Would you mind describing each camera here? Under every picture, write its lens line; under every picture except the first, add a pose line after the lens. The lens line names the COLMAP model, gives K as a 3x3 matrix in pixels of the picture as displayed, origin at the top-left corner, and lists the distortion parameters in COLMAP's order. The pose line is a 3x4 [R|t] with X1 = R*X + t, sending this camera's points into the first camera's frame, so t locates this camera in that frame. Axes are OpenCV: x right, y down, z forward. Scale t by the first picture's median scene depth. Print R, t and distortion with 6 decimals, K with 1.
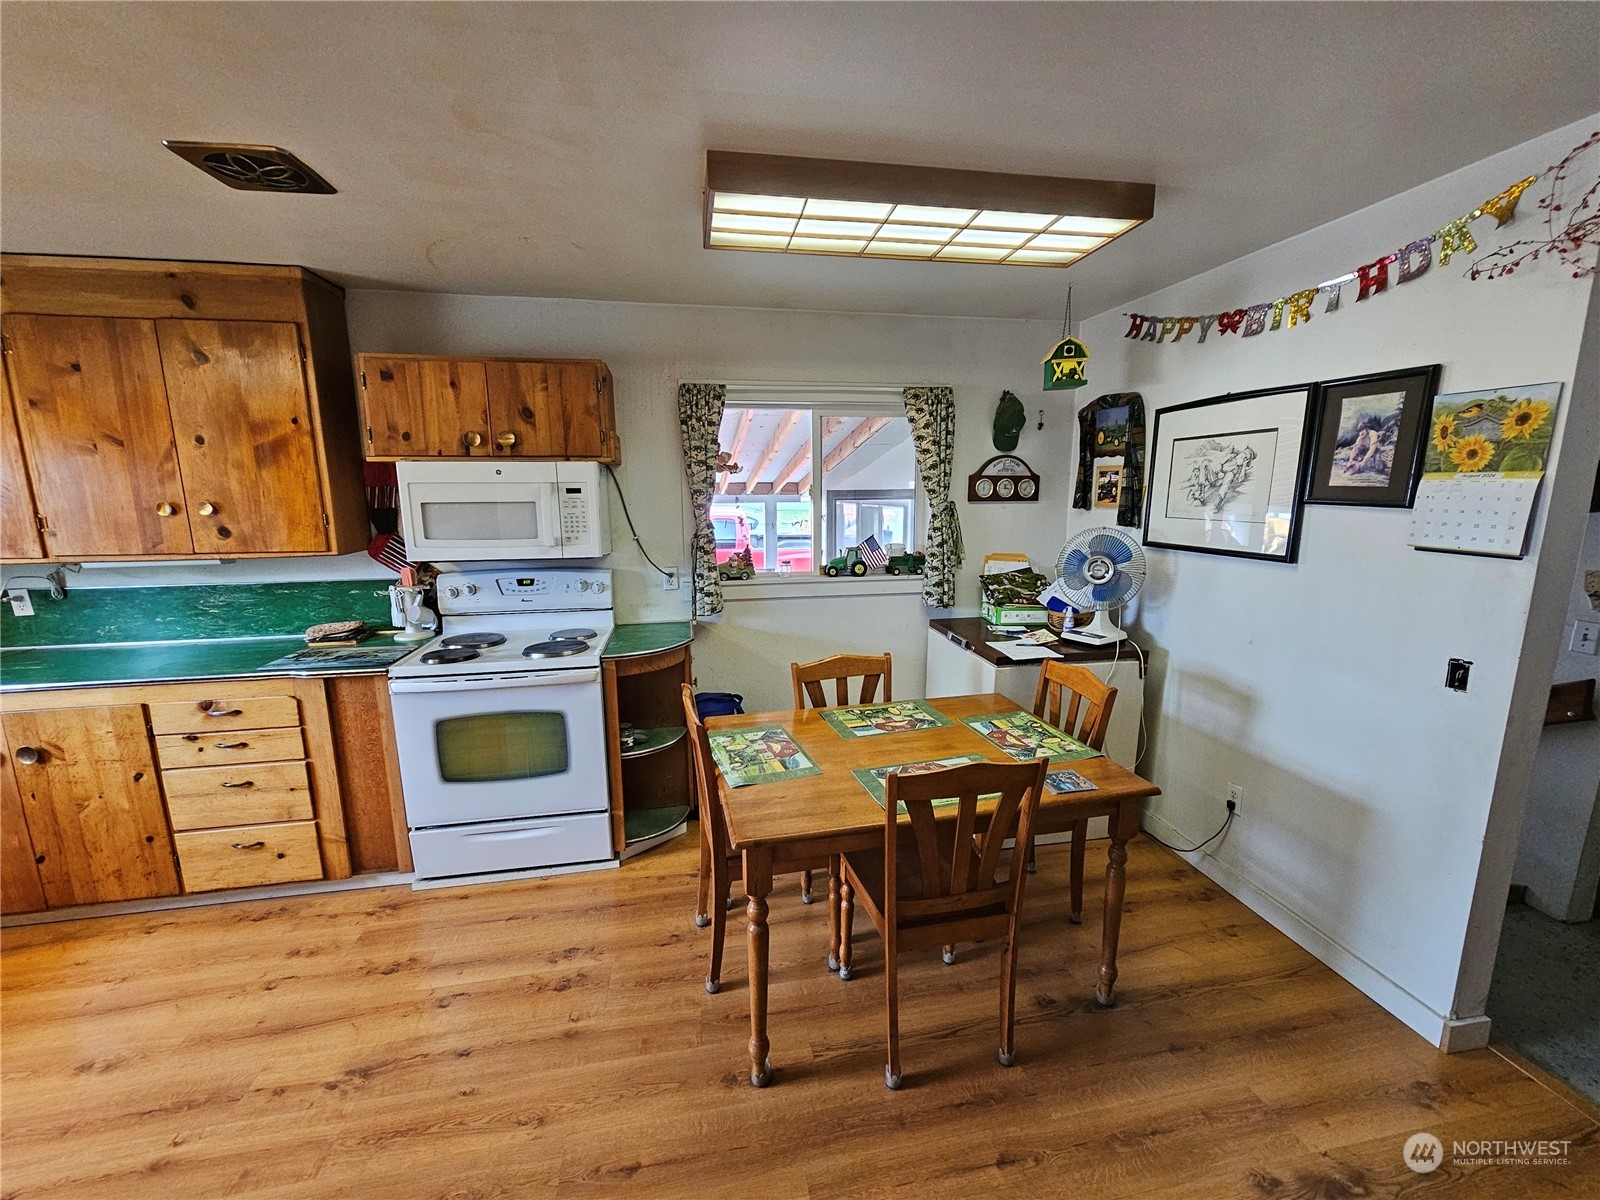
lens RADIAL K [[653.3, 0, 801.6], [0, 653.3, 610.9], [0, 0, 1]] dist [0.002092, 0.000155]
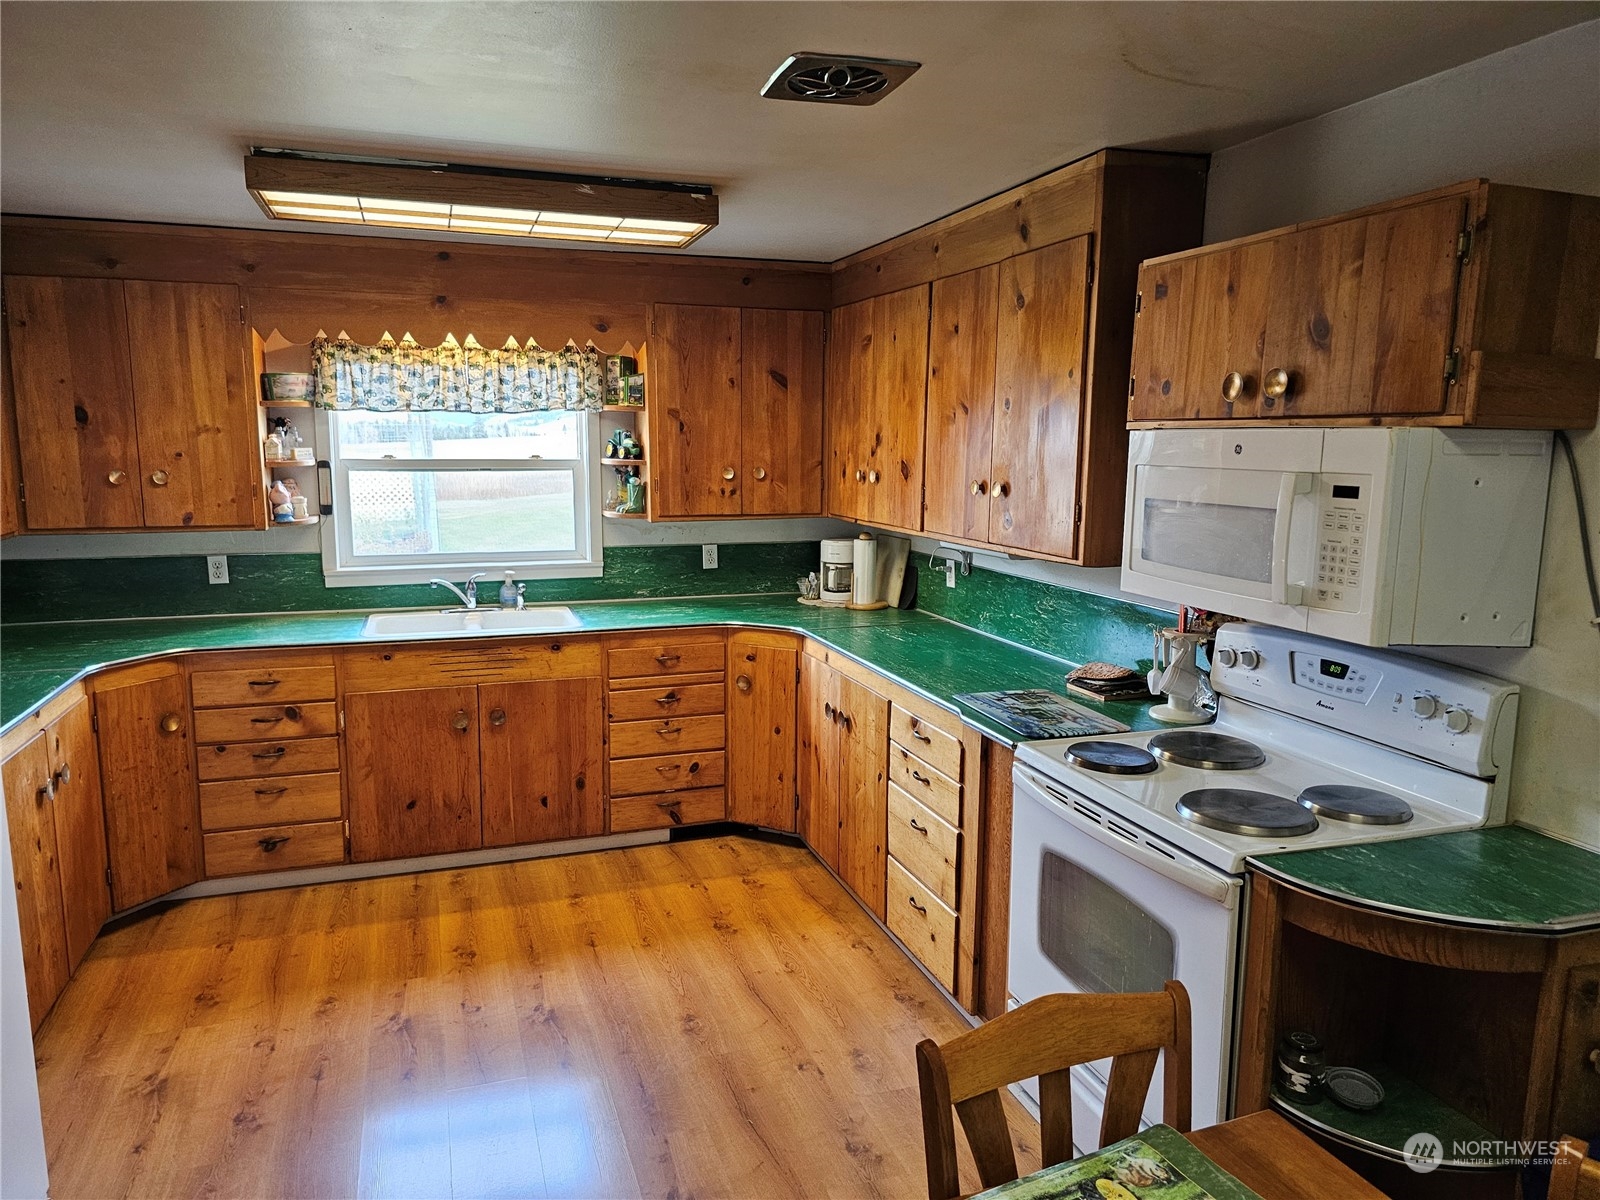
lens RADIAL K [[1078.2, 0, 790.2], [0, 1078.2, 598.2], [0, 0, 1]] dist [0.075319, -0.065143]
pose [[0.140961, 0.154117, -0.977946, 0.356541], [-0.191849, 0.973337, 0.125737, -0.137996], [0.971249, 0.169894, 0.166770, 0.530088]]
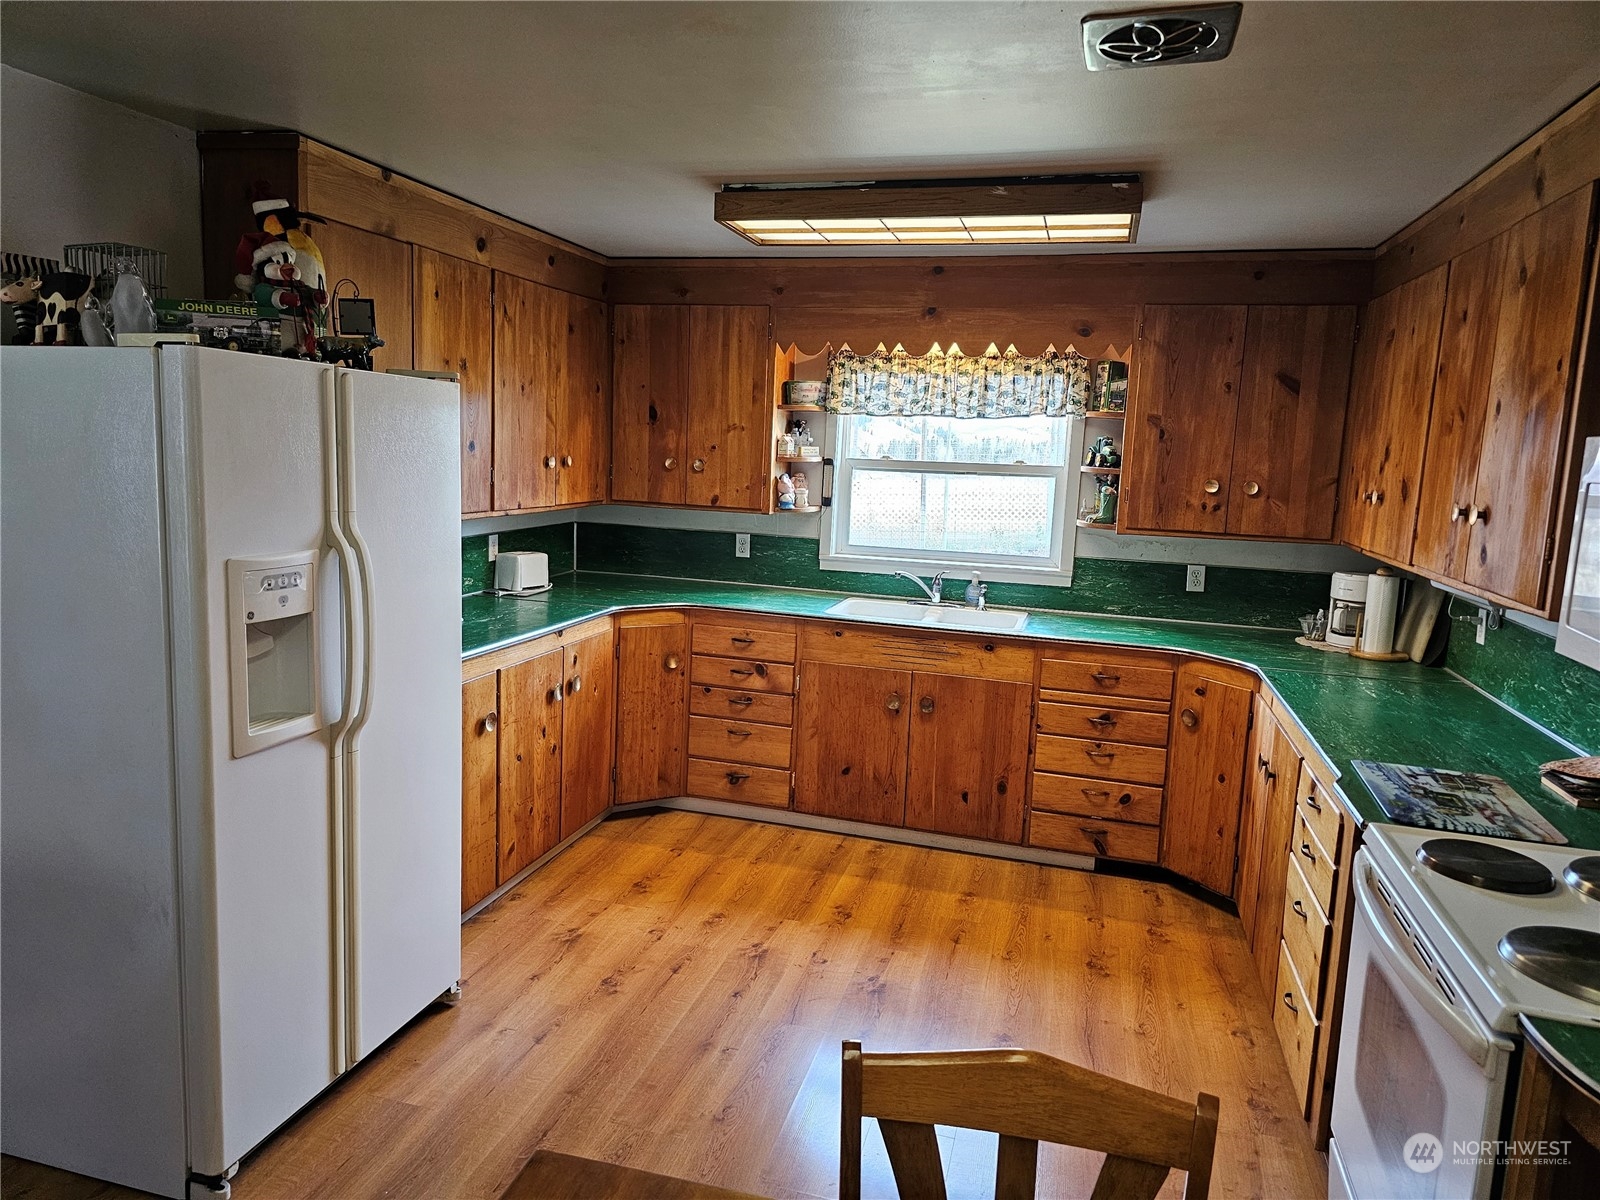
lens RADIAL K [[1078.2, 0, 792.5], [0, 1078.2, 590.3], [0, 0, 1]] dist [0.075319, -0.065143]
pose [[-0.443668, 0.108458, -0.889604, 0.314913], [-0.207733, 0.953169, 0.219809, -0.175105], [0.871783, 0.282322, -0.400361, 0.833831]]
